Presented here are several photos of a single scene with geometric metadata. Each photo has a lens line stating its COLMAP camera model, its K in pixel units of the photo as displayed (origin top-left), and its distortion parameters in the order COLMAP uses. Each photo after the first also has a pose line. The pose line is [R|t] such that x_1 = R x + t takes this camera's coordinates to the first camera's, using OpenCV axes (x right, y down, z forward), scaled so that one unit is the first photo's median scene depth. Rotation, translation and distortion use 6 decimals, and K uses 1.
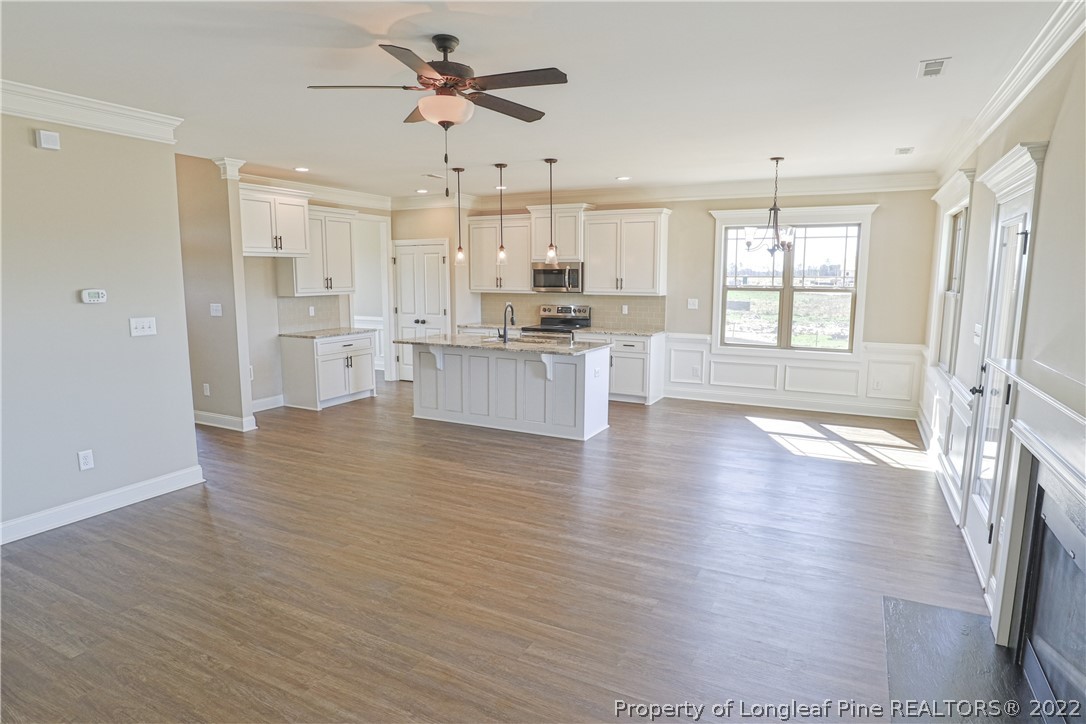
lens RADIAL K [[610.5, 0, 545.9], [0, 610.5, 358.8], [0, 0, 1]] dist [-0.041187, 0.002065]
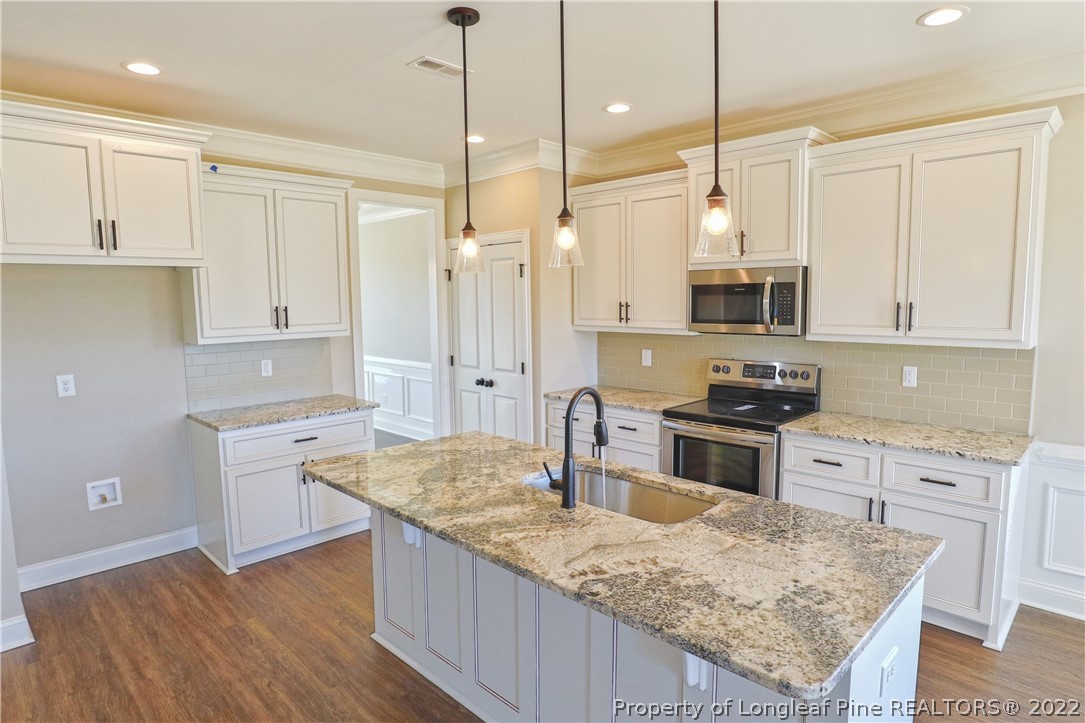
lens RADIAL K [[609.9, 0, 548.7], [0, 609.9, 359.9], [0, 0, 1]] dist [-0.041187, 0.002065]
pose [[0.954710, 0.018432, -0.296965, 0.014681], [-0.028586, 0.999144, -0.029888, -0.073016], [0.296160, 0.037024, 0.954420, 0.531430]]
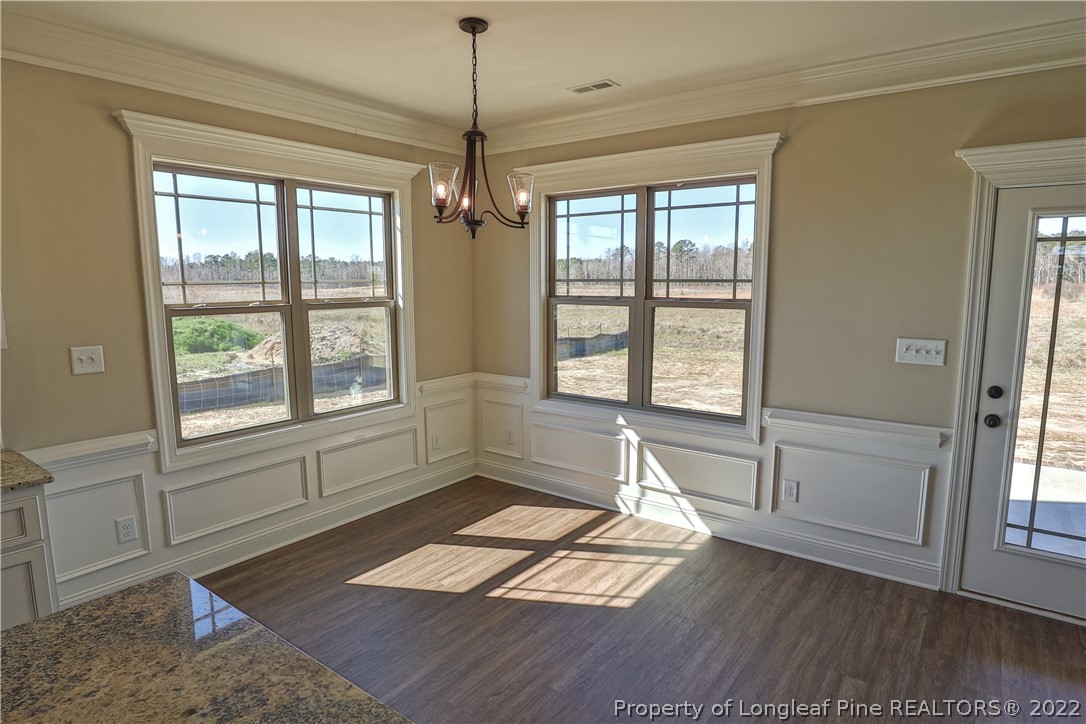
lens RADIAL K [[610.5, 0, 538.1], [0, 610.5, 361.7], [0, 0, 1]] dist [-0.041187, 0.002065]
pose [[0.159131, -0.133645, 0.978170, -0.064886], [0.144993, 0.983215, 0.110746, -0.085336], [-0.976552, 0.124205, 0.175838, 0.638973]]
